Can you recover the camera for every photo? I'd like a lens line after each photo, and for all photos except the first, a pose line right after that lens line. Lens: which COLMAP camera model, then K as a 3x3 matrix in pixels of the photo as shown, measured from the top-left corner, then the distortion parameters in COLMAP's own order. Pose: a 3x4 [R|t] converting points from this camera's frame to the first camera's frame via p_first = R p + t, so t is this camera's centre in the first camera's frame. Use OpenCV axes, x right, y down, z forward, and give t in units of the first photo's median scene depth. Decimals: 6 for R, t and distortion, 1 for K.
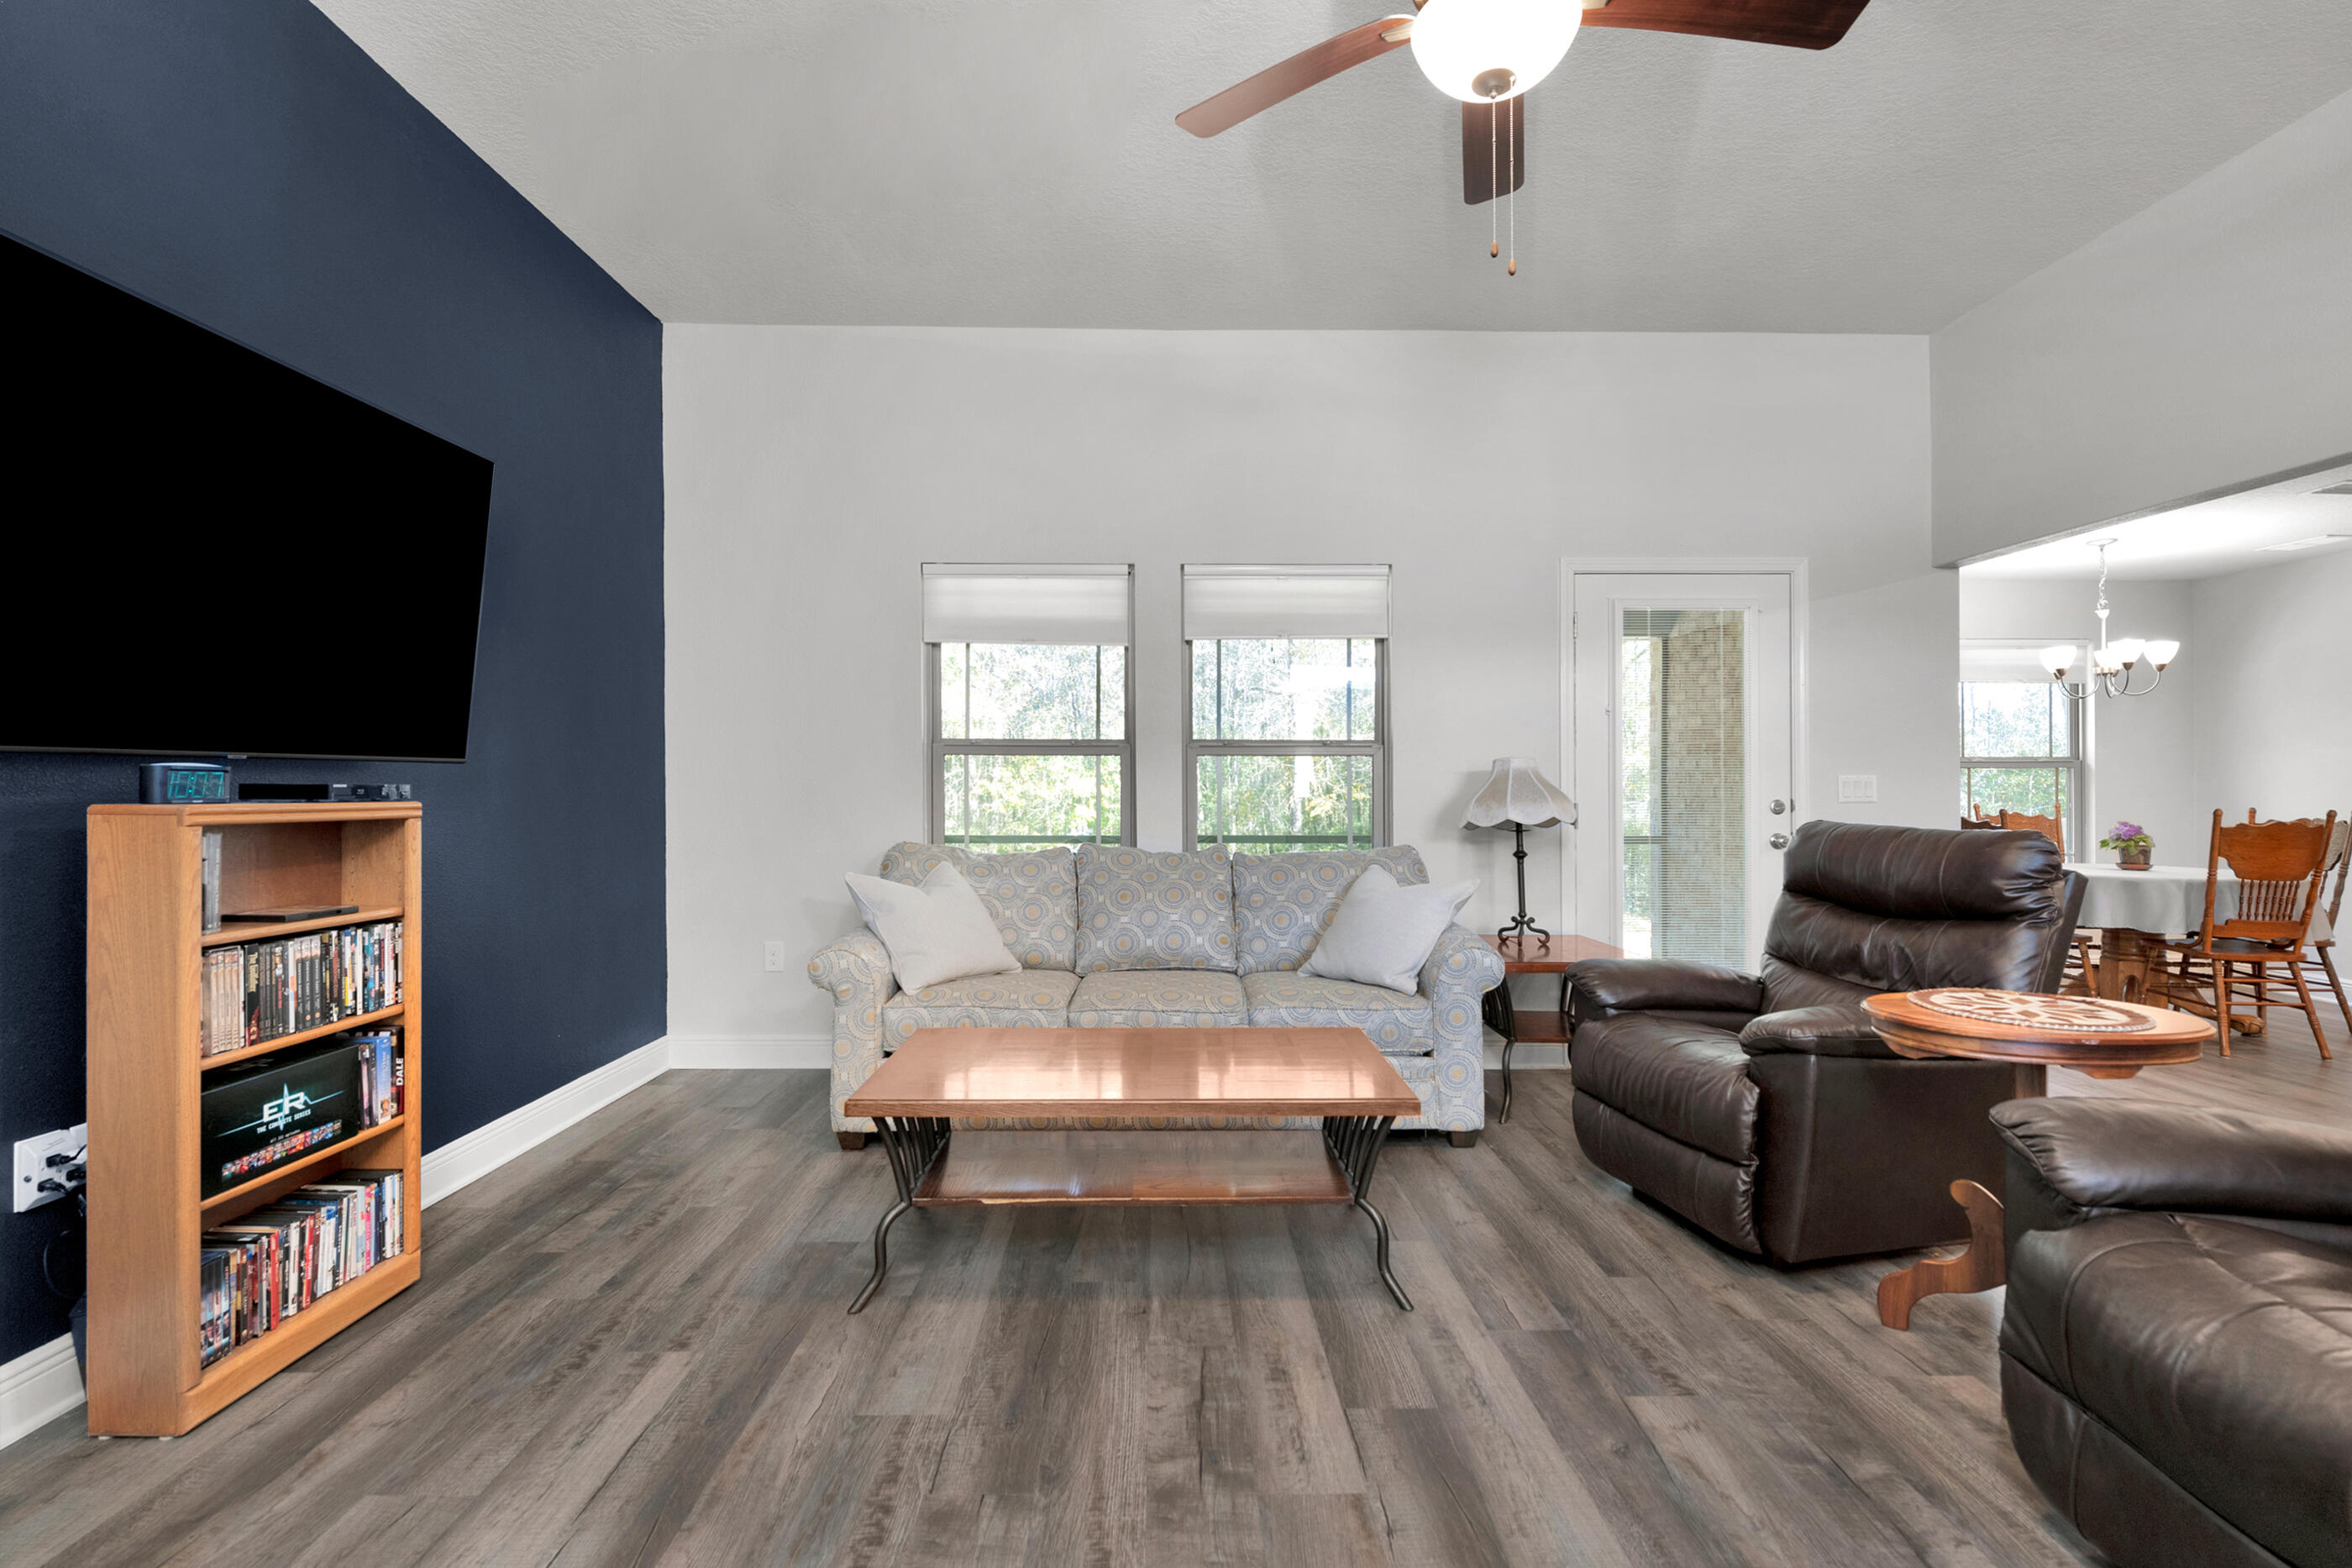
lens RADIAL K [[1063.7, 0, 1176.0], [0, 1063.7, 784.0], [0, 0, 1]] dist [0.003181, -0.006410]
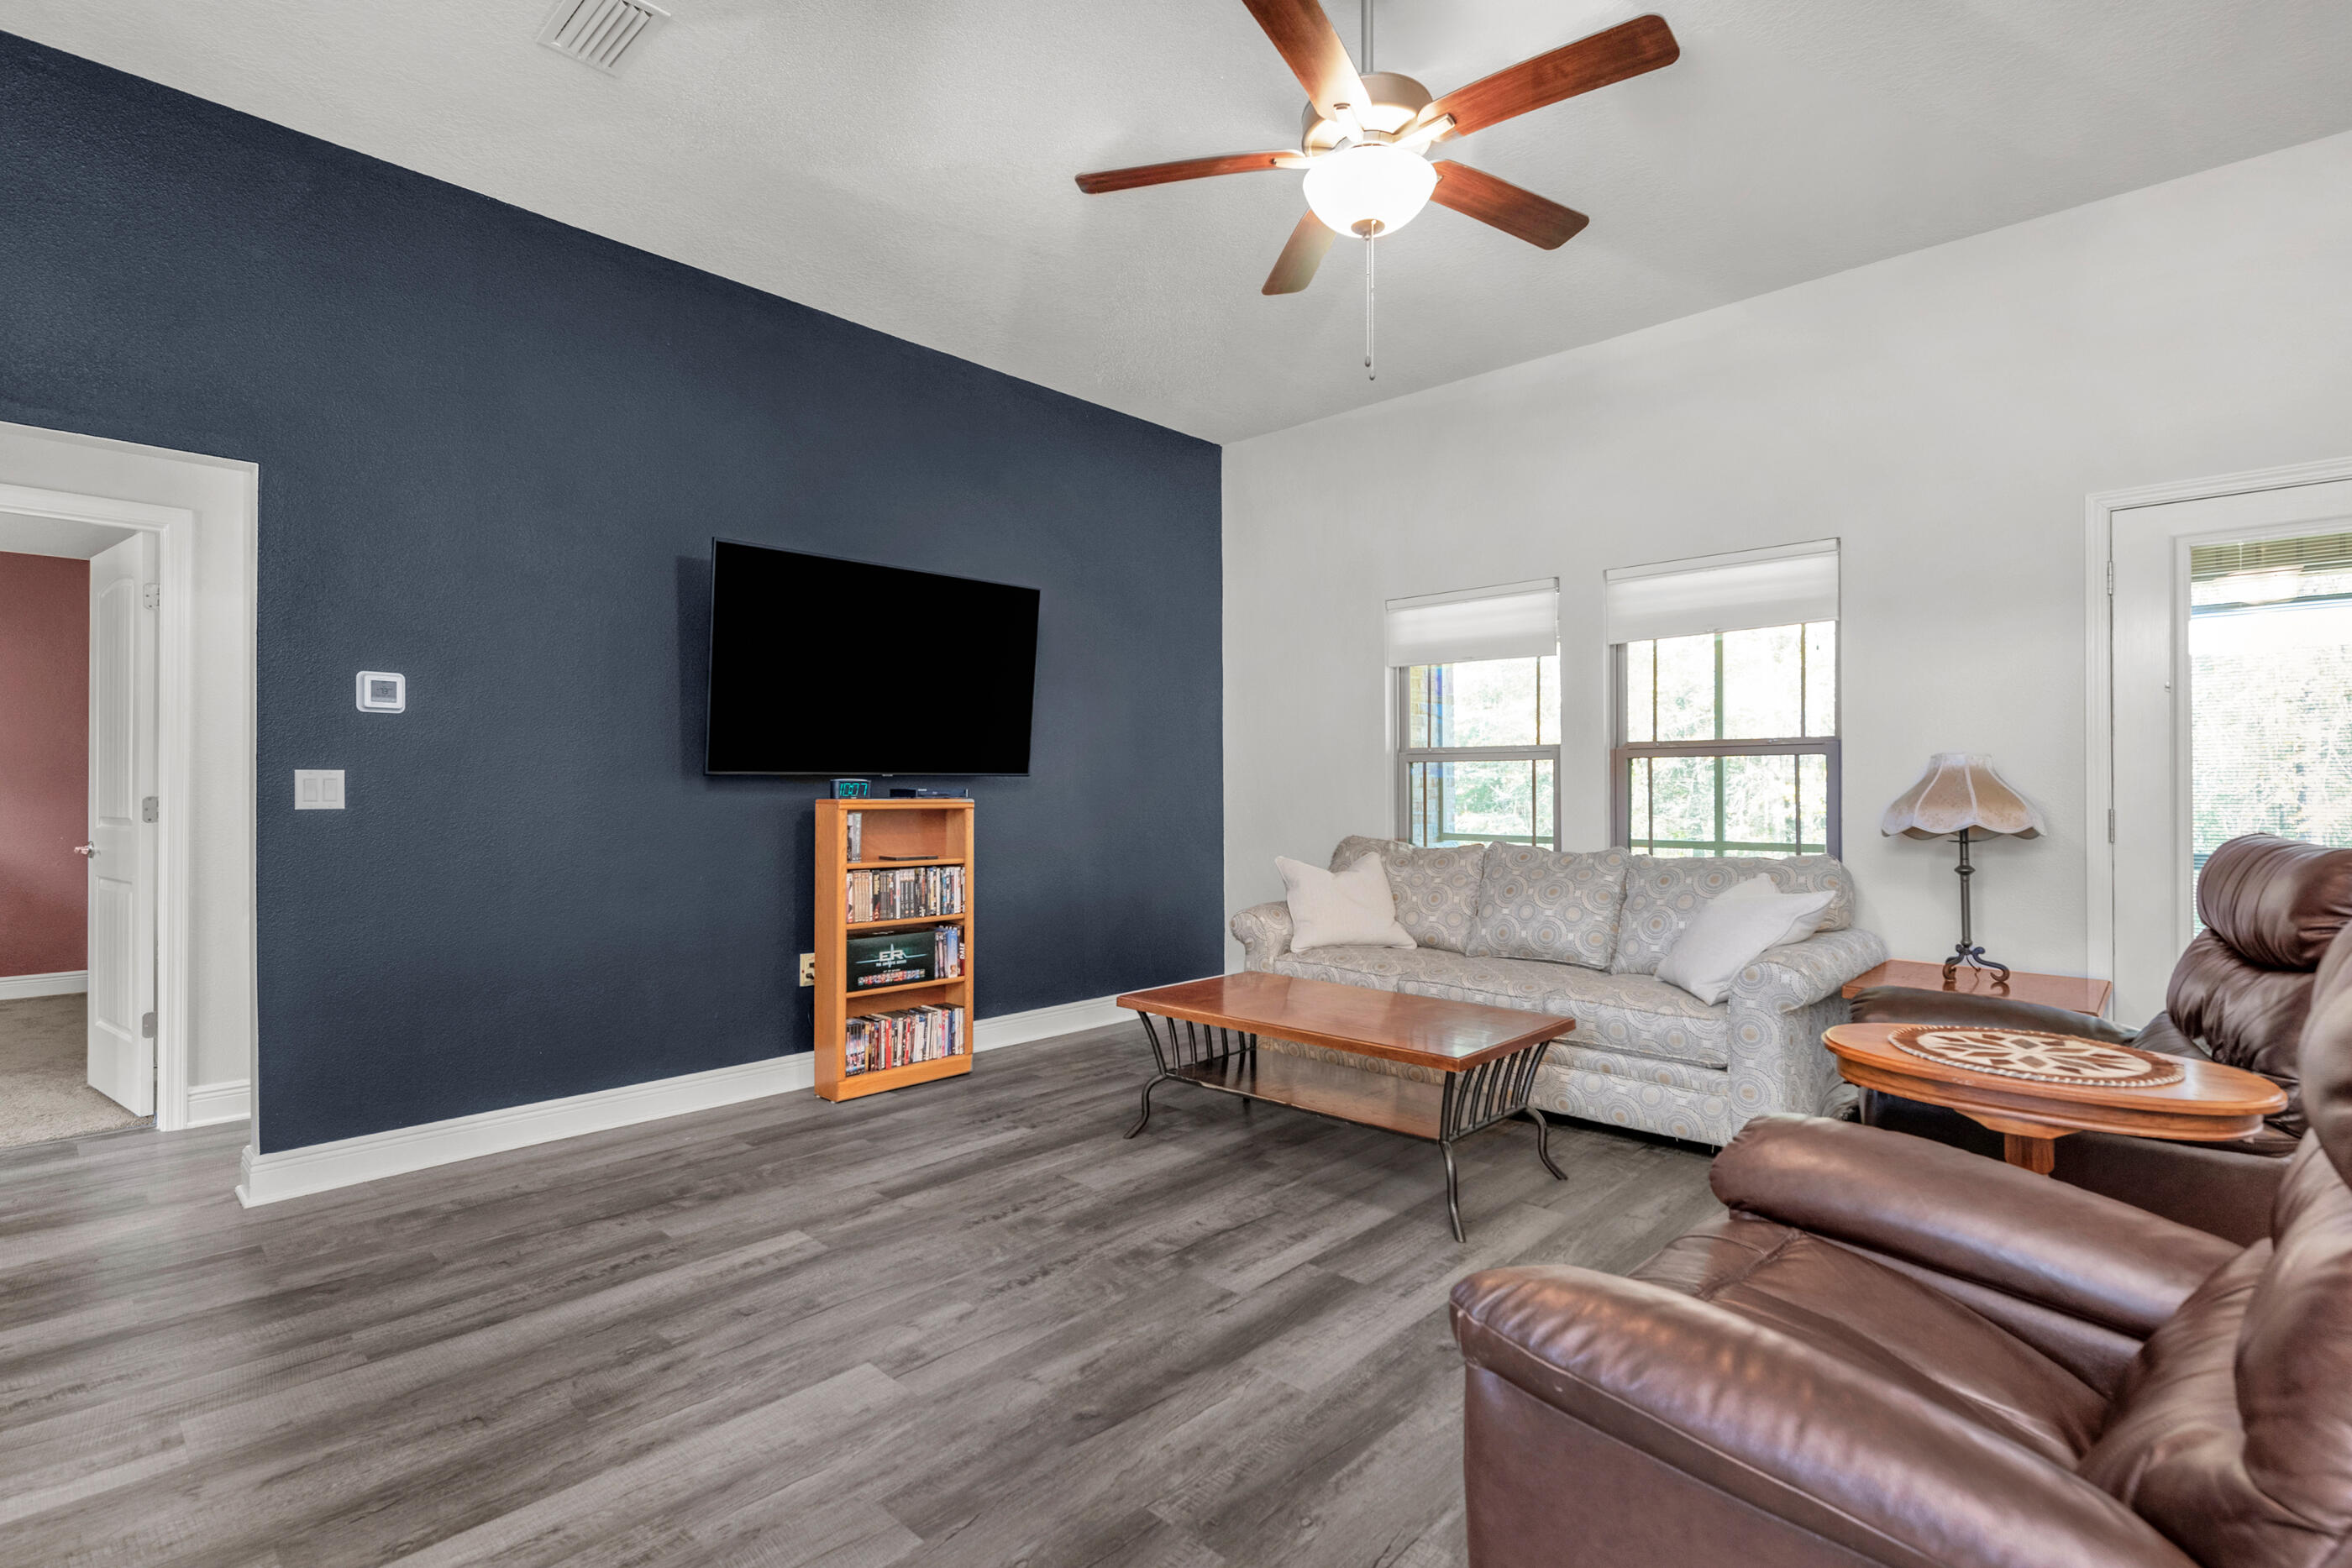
lens RADIAL K [[1090.8, 0, 1176.0], [0, 1090.8, 784.0], [0, 0, 1]] dist [0.002661, 0.000168]
pose [[0.720022, -0.006674, -0.693919, 0.809190], [0.003655, 0.999976, -0.005825, 0.003764], [0.693942, 0.001658, 0.720029, -0.065164]]
